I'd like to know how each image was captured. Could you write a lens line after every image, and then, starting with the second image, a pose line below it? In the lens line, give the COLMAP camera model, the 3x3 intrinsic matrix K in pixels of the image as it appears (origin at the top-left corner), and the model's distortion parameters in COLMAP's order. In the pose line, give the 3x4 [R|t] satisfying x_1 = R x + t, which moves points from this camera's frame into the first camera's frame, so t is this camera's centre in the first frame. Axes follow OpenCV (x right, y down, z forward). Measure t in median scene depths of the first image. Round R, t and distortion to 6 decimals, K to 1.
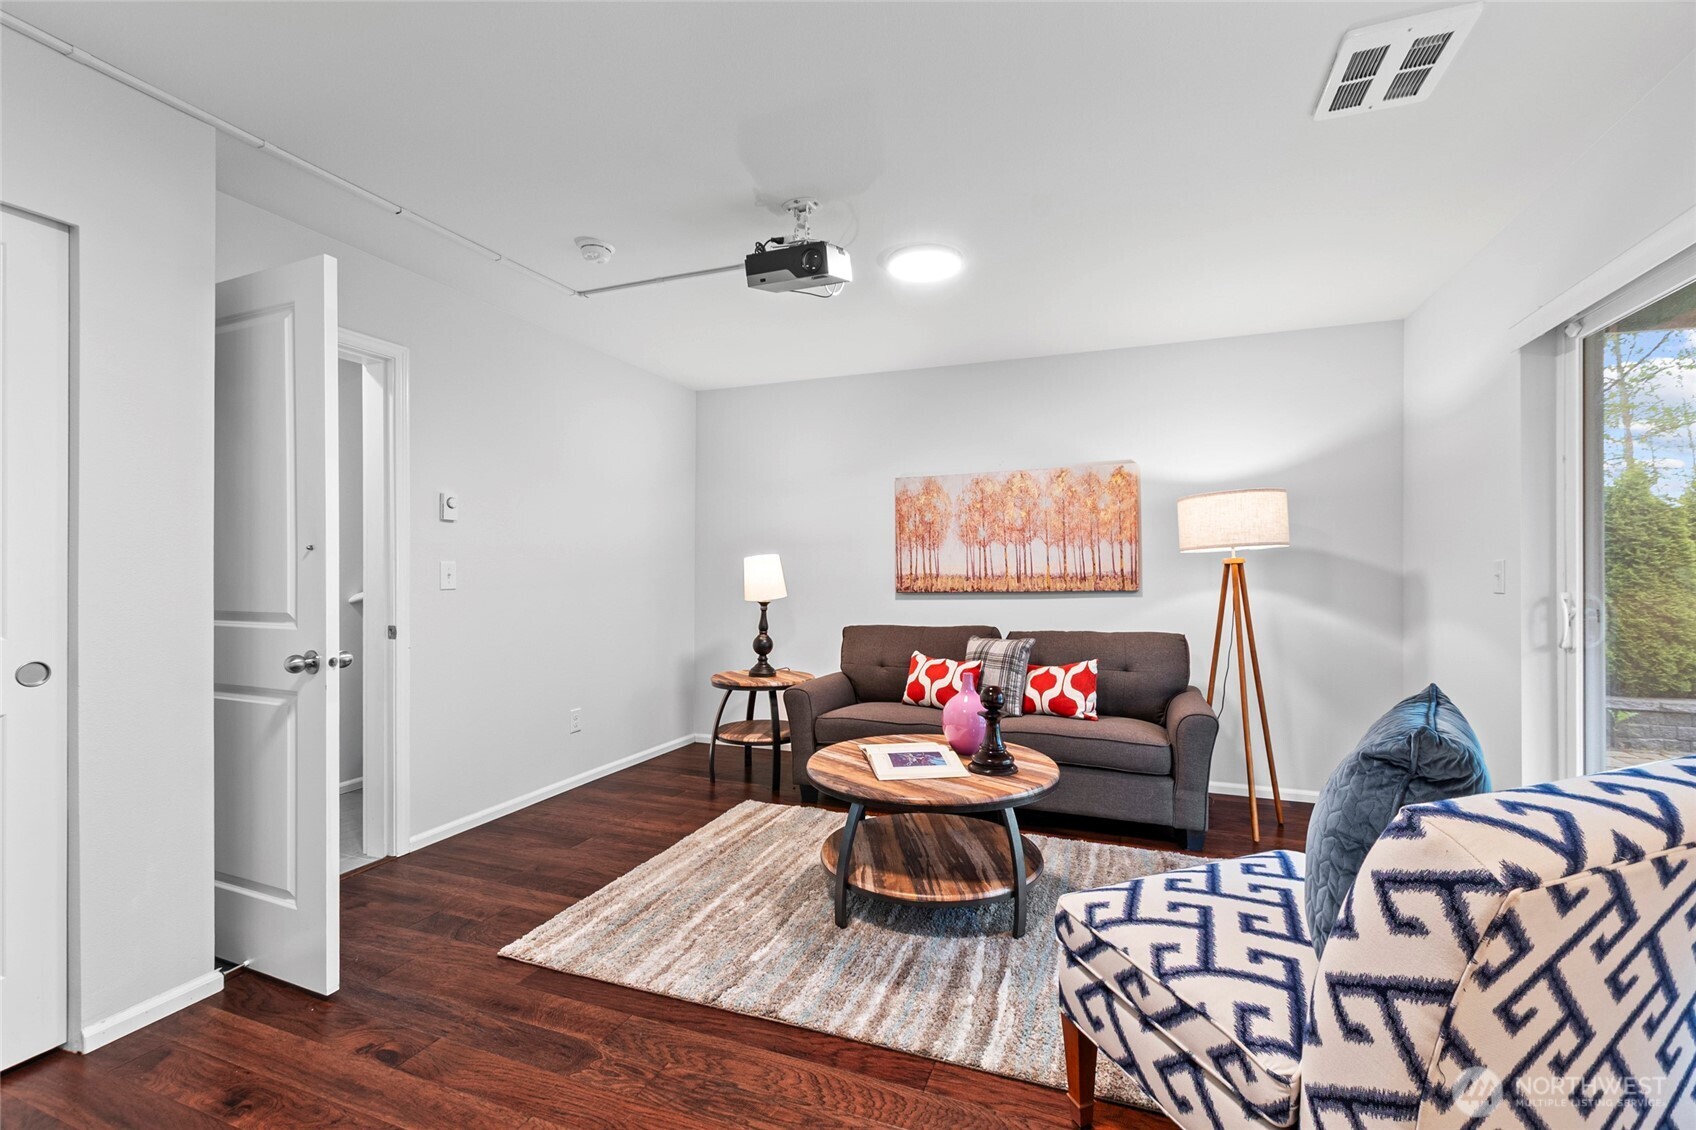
lens RADIAL K [[736.7, 0, 859.4], [0, 736.7, 571.6], [0, 0, 1]] dist [0.004577, -0.000682]
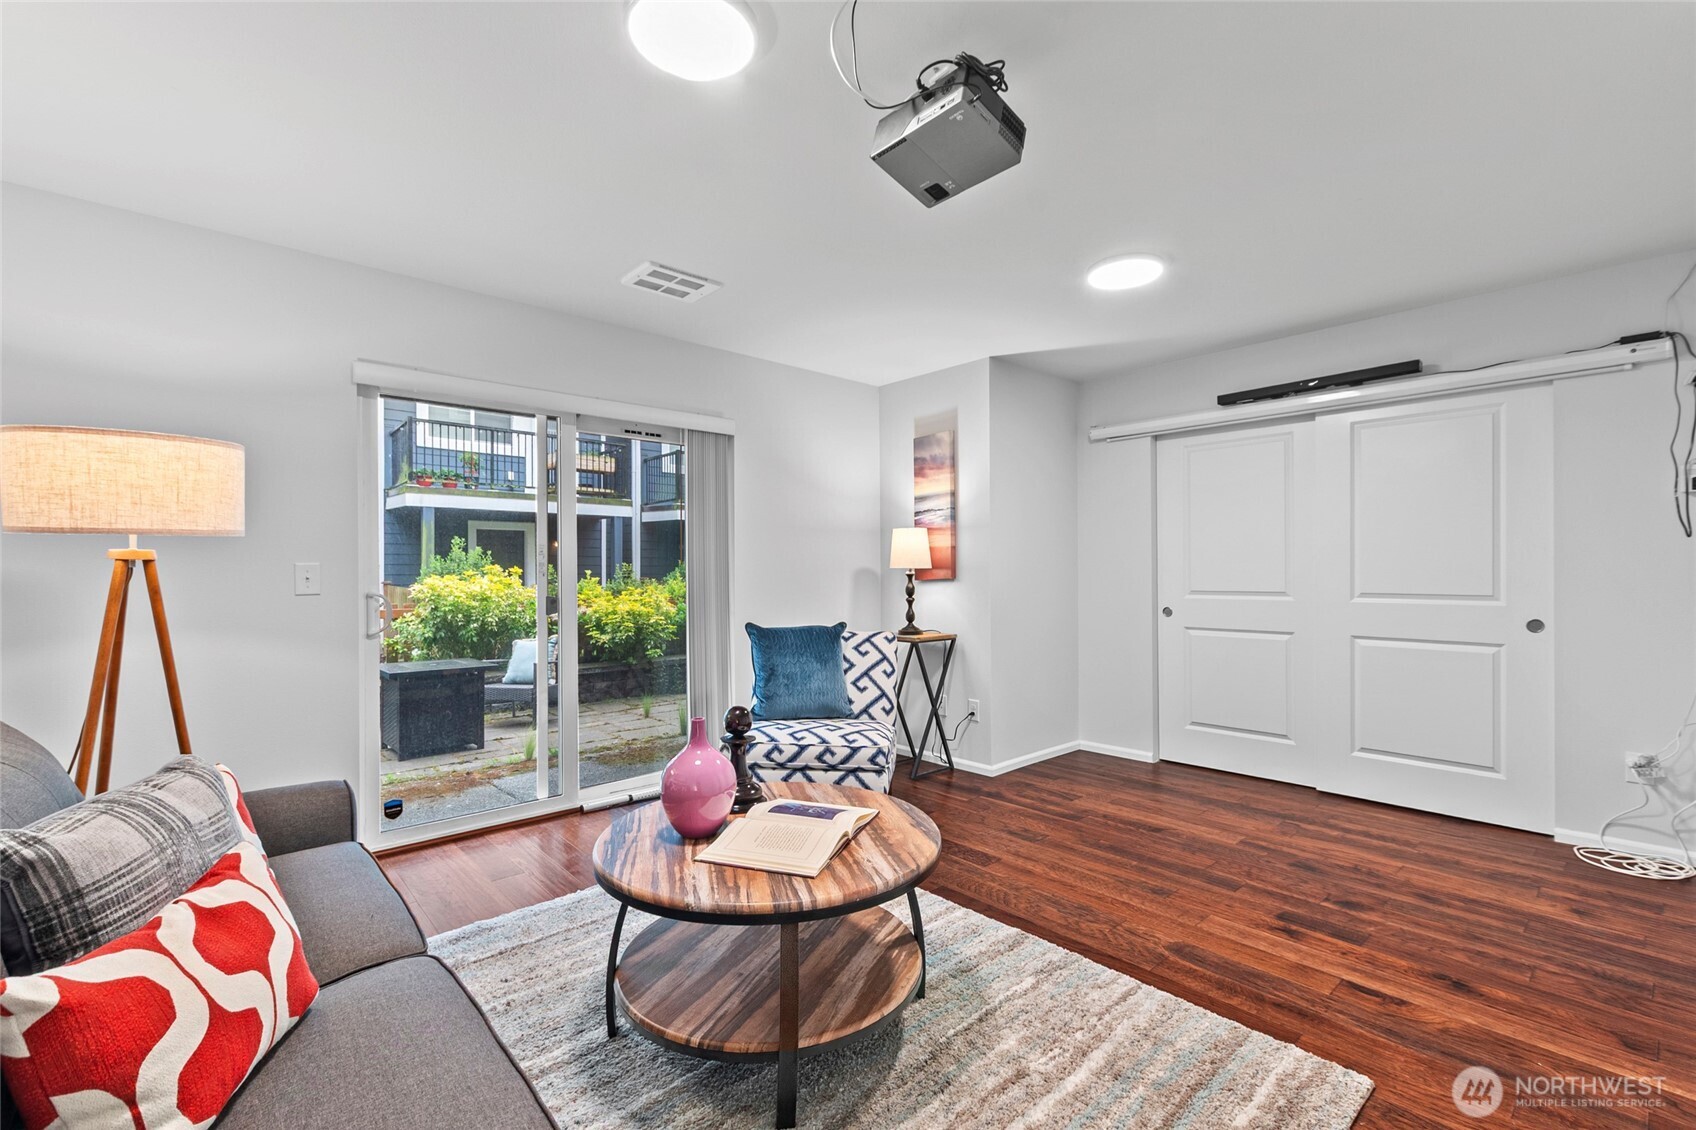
lens RADIAL K [[736.7, 0, 852.7], [0, 736.7, 574.1], [0, 0, 1]] dist [0.004577, -0.000682]
pose [[-0.887652, 0.004136, 0.460496, -0.199311], [0.003729, 0.999991, -0.001792, 0.002631], [-0.460499, 0.000127, -0.887660, 1.025949]]
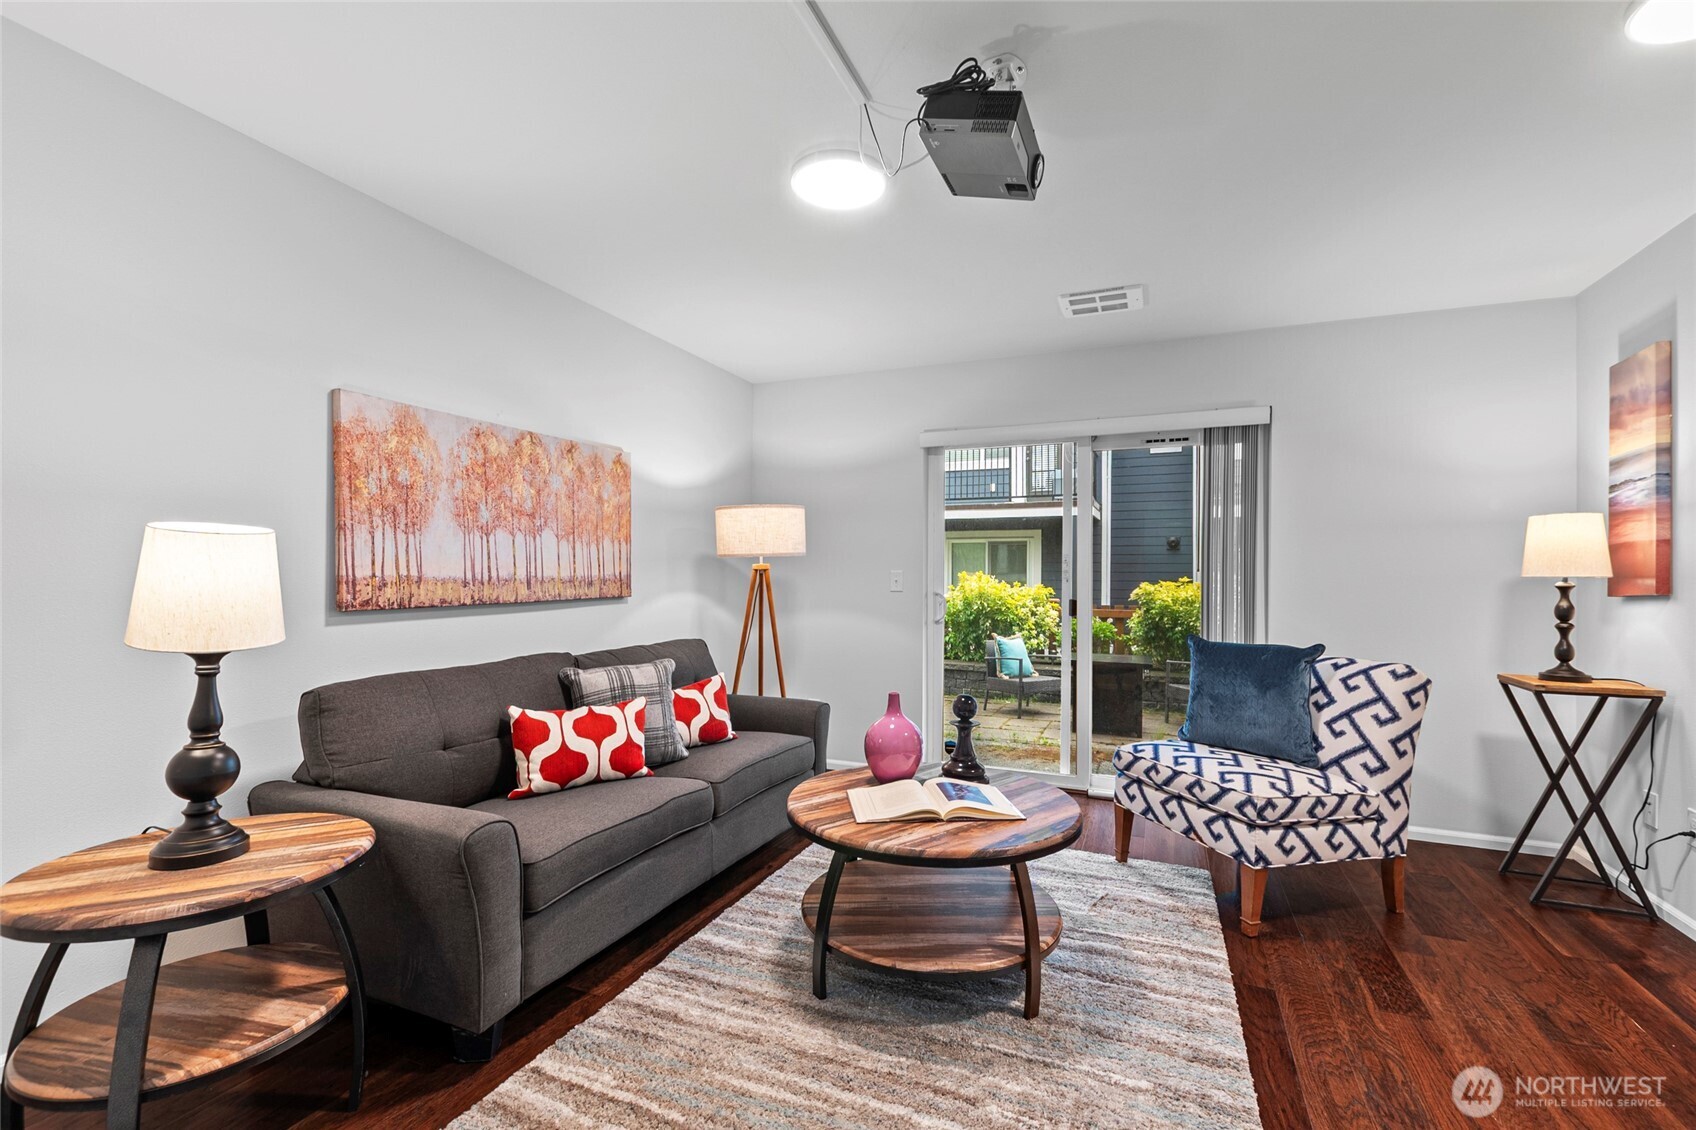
lens RADIAL K [[736.7, 0, 844.2], [0, 736.7, 574.9], [0, 0, 1]] dist [0.004577, -0.000682]
pose [[0.041823, 0.005689, 0.999109, -0.487527], [-0.010839, 0.999928, -0.005240, 0.001552], [-0.999066, -0.010610, 0.041881, 0.678435]]
